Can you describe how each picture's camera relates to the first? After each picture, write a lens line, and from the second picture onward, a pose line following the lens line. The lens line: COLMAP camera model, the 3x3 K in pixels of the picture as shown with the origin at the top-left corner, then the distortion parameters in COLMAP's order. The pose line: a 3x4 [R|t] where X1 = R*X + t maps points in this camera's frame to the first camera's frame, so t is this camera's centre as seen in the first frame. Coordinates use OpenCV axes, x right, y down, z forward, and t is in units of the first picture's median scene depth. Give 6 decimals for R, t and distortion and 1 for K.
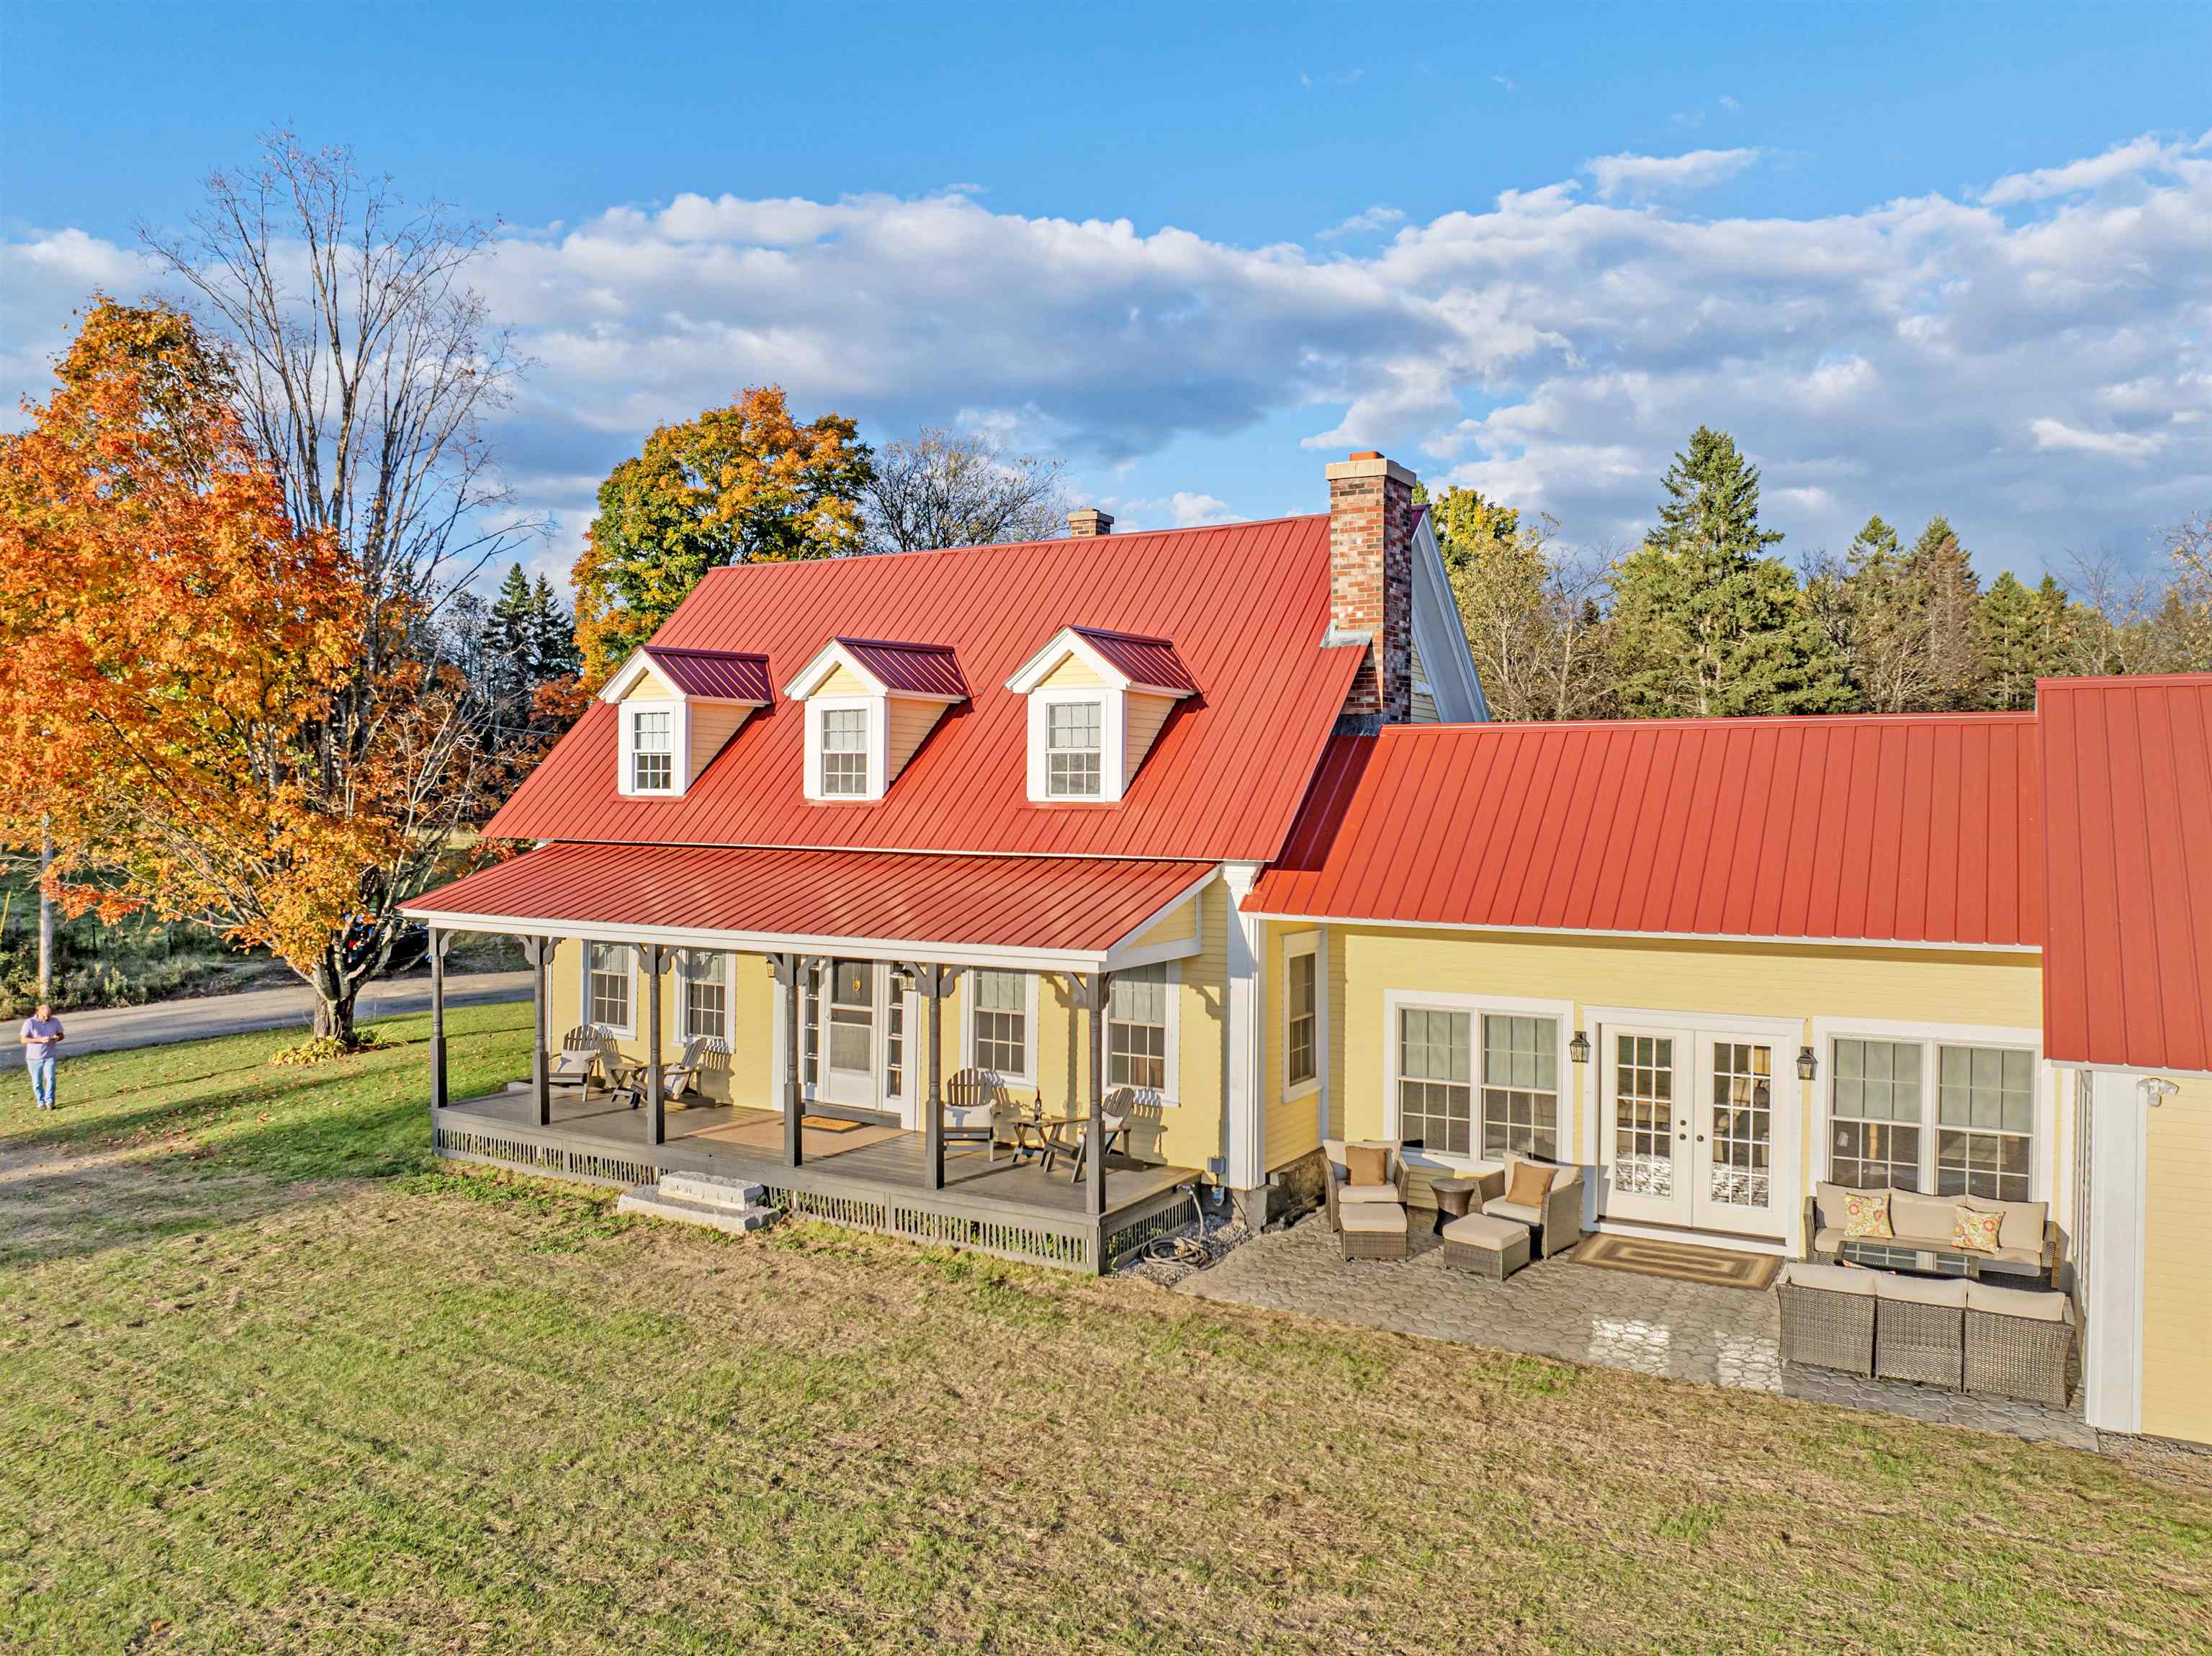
lens RADIAL K [[1558.5, 0, 1138.3], [0, 1558.5, 825.5], [0, 0, 1]] dist [-0.032144, 0.004181]
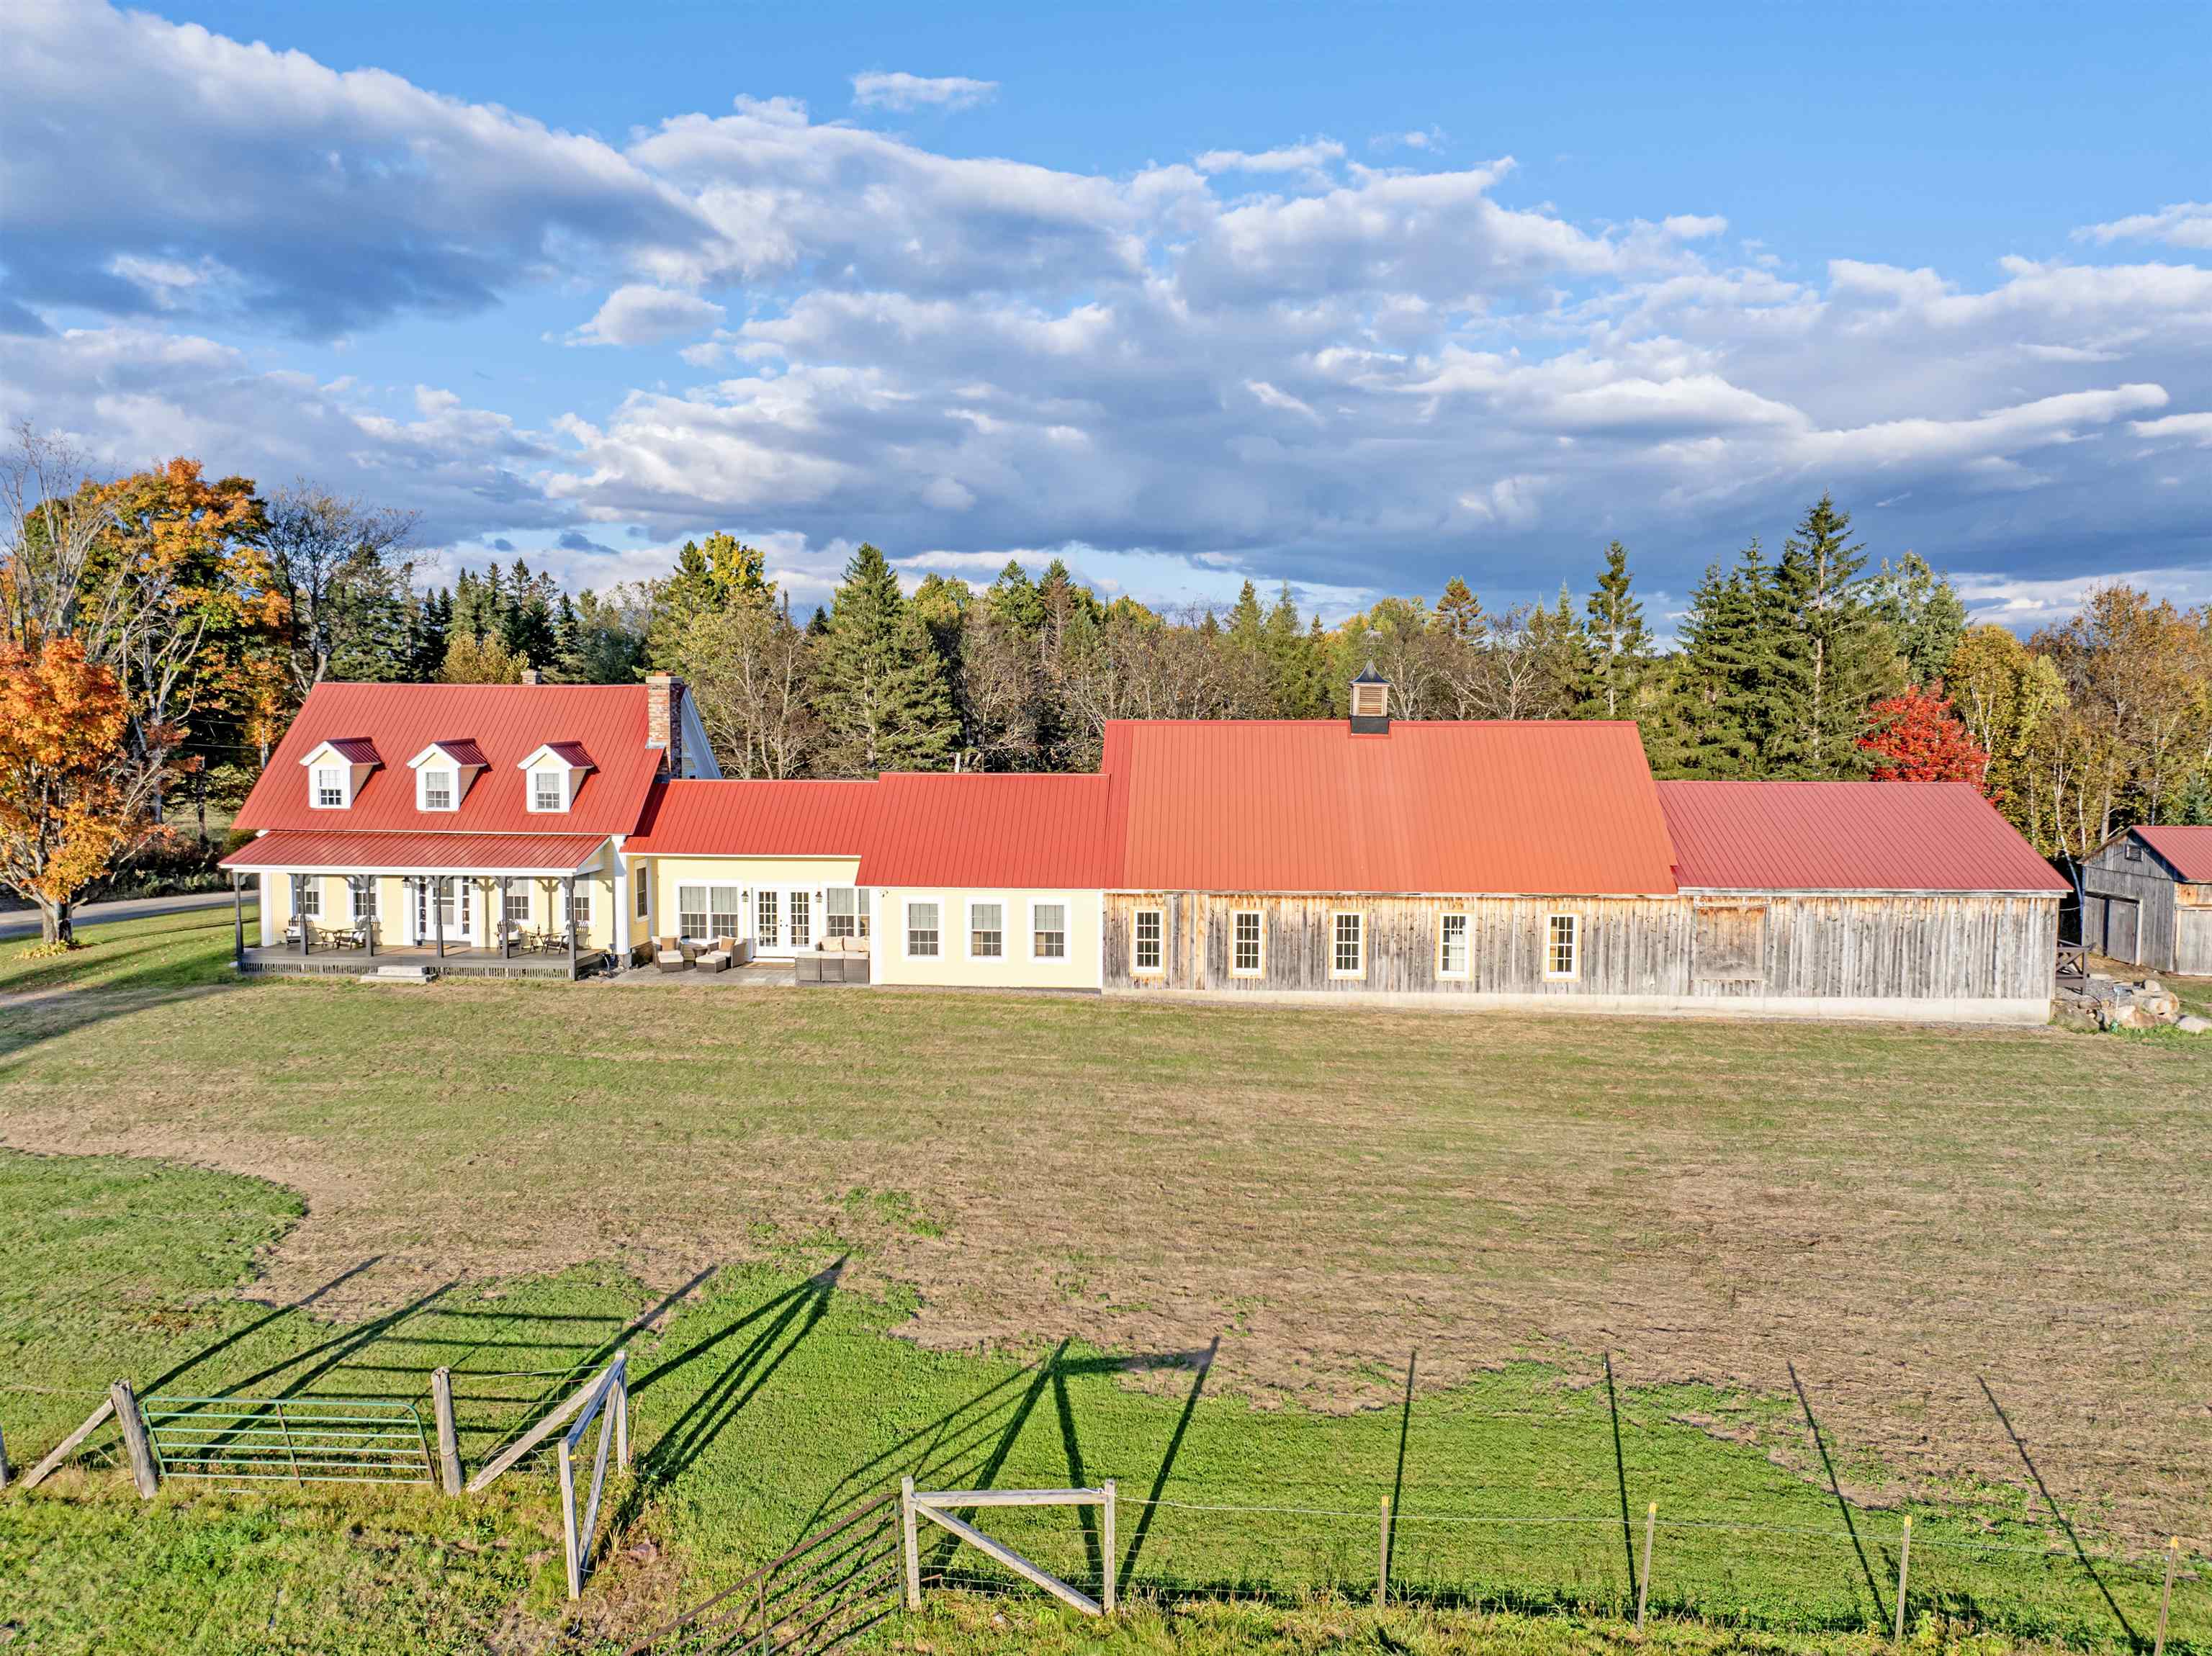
lens RADIAL K [[1558.5, 0, 1107.2], [0, 1558.5, 792.5], [0, 0, 1]] dist [-0.032144, 0.004181]
pose [[0.903995, -0.022248, 0.426964, -0.301388], [0.005600, 0.999176, 0.040207, -0.145188], [-0.427506, -0.033956, 0.903374, -1.704630]]
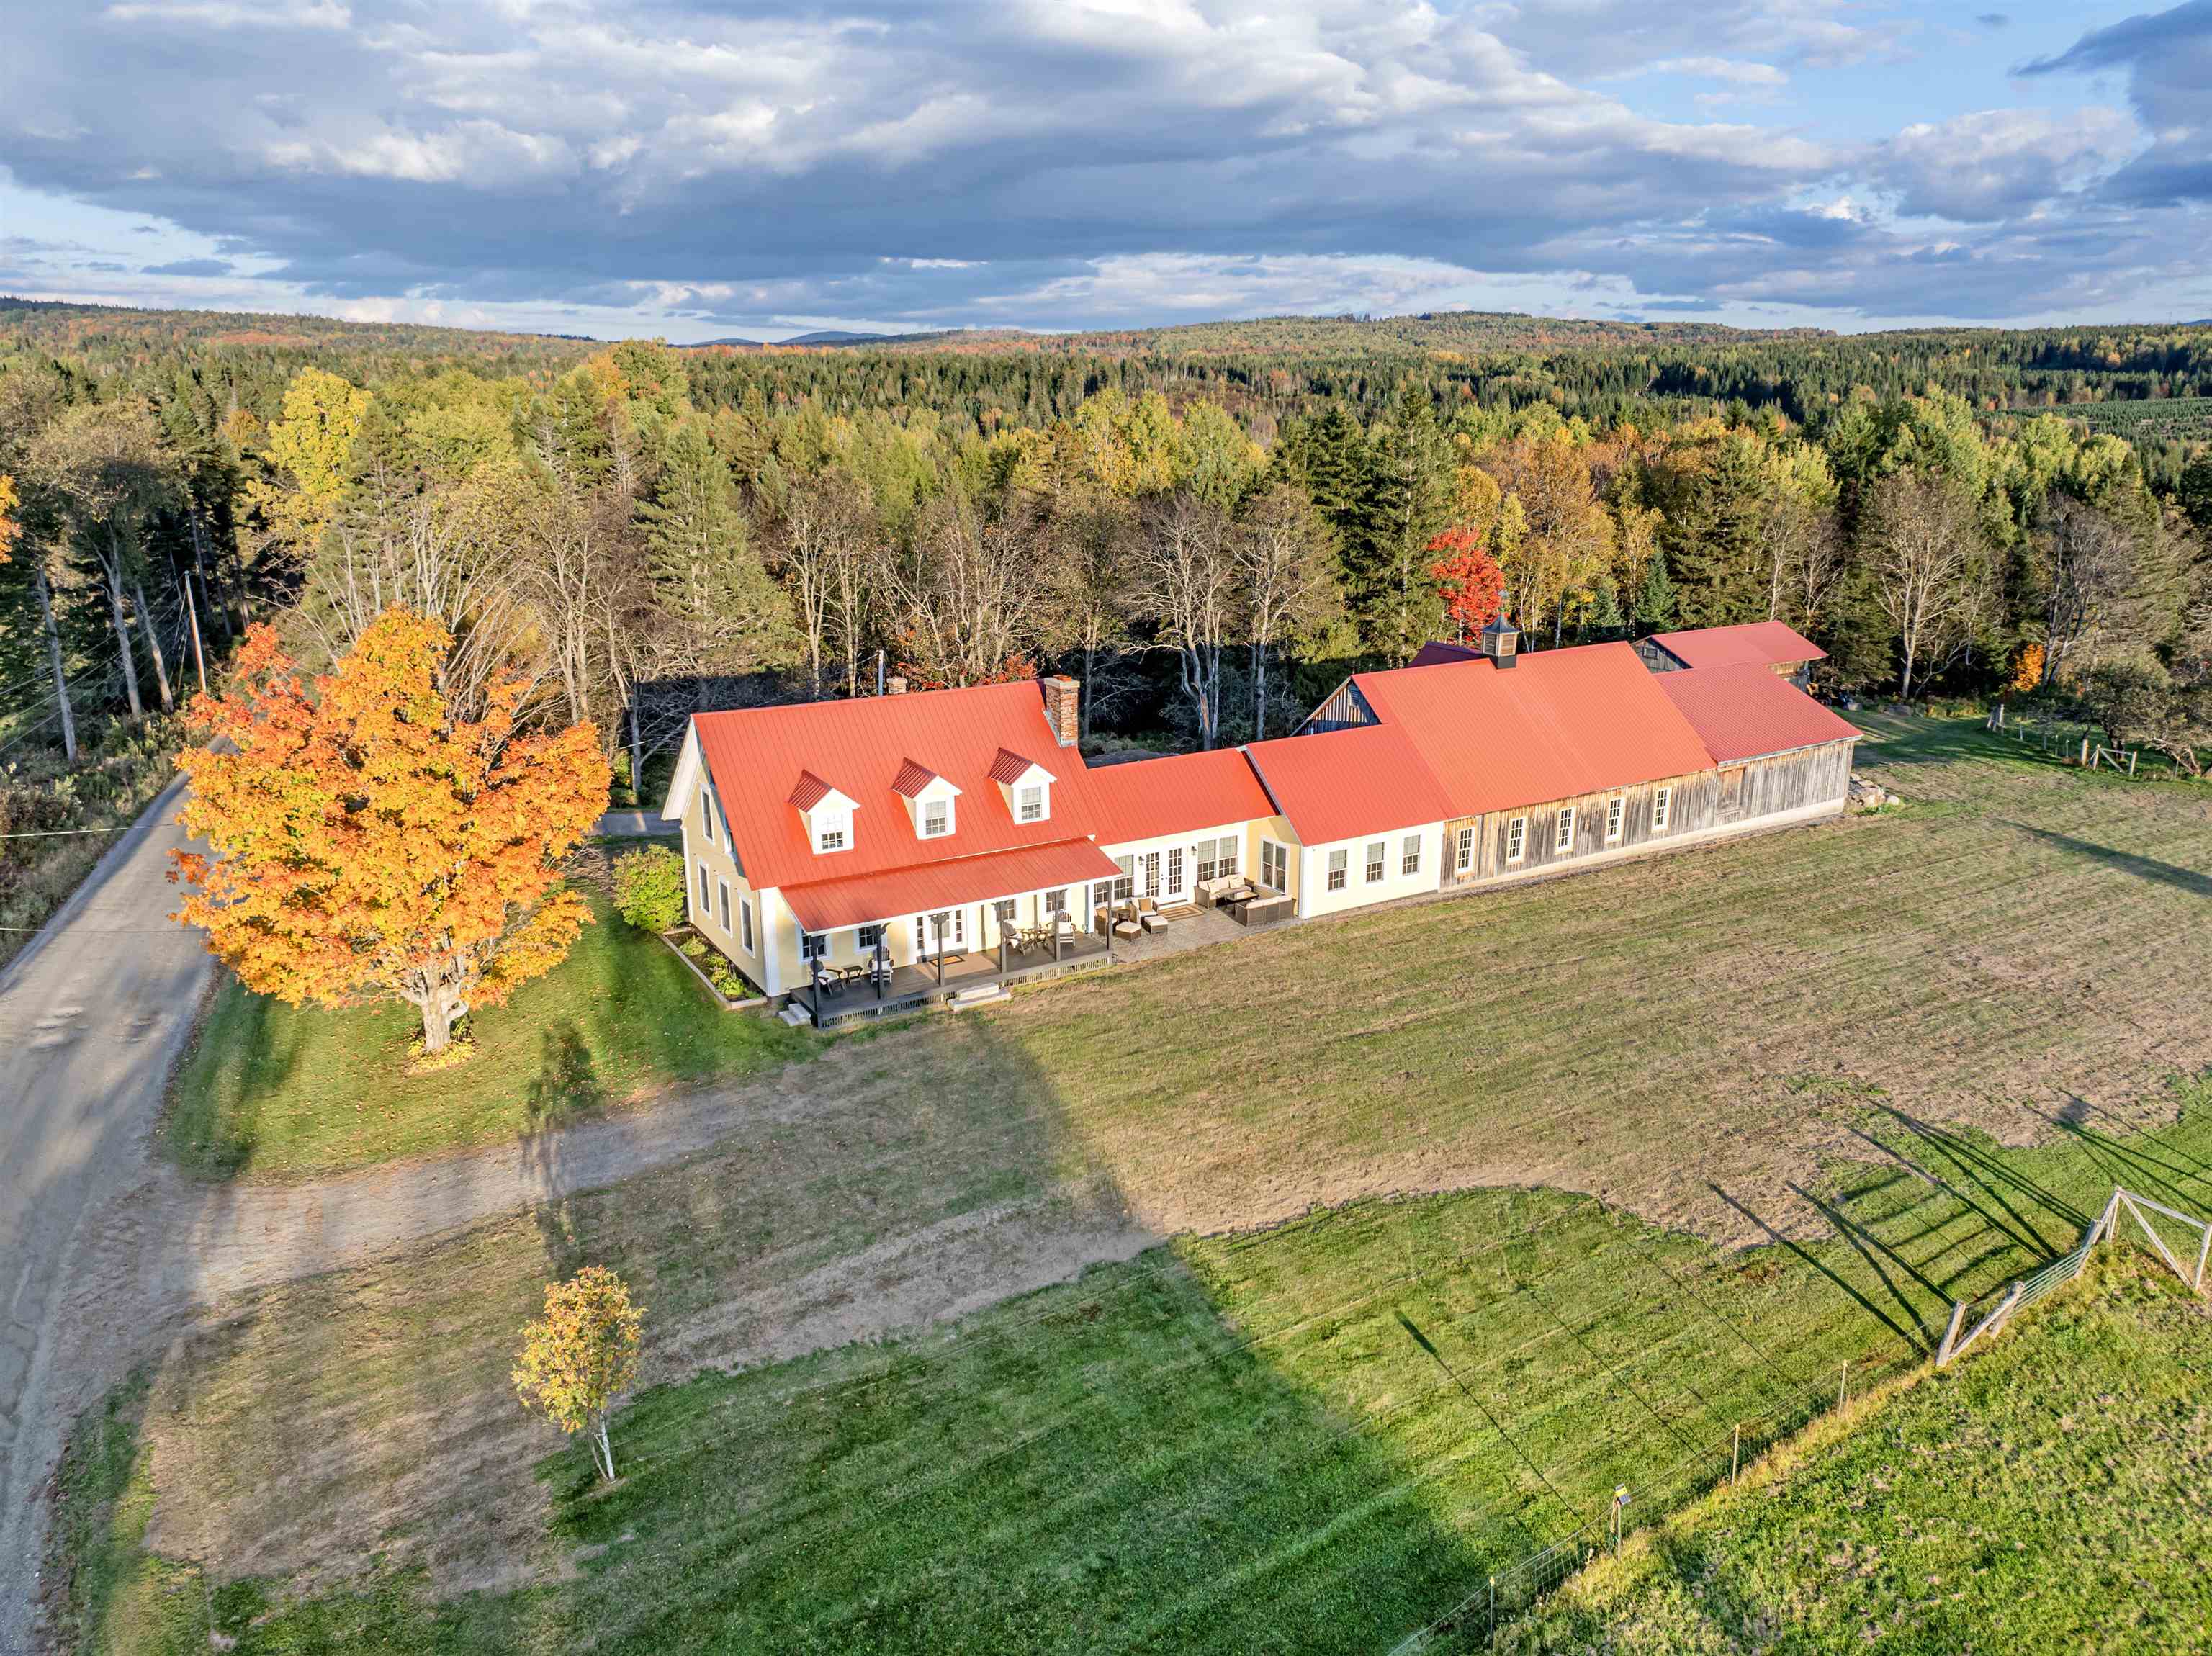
lens RADIAL K [[1558.5, 0, 1110.1], [0, 1558.5, 825.6], [0, 0, 1]] dist [-0.032144, 0.004181]
pose [[0.484942, -0.238408, 0.841423, -2.349521], [0.016878, 0.964497, 0.263552, -0.750344], [-0.874384, -0.113606, 0.471749, -0.456561]]
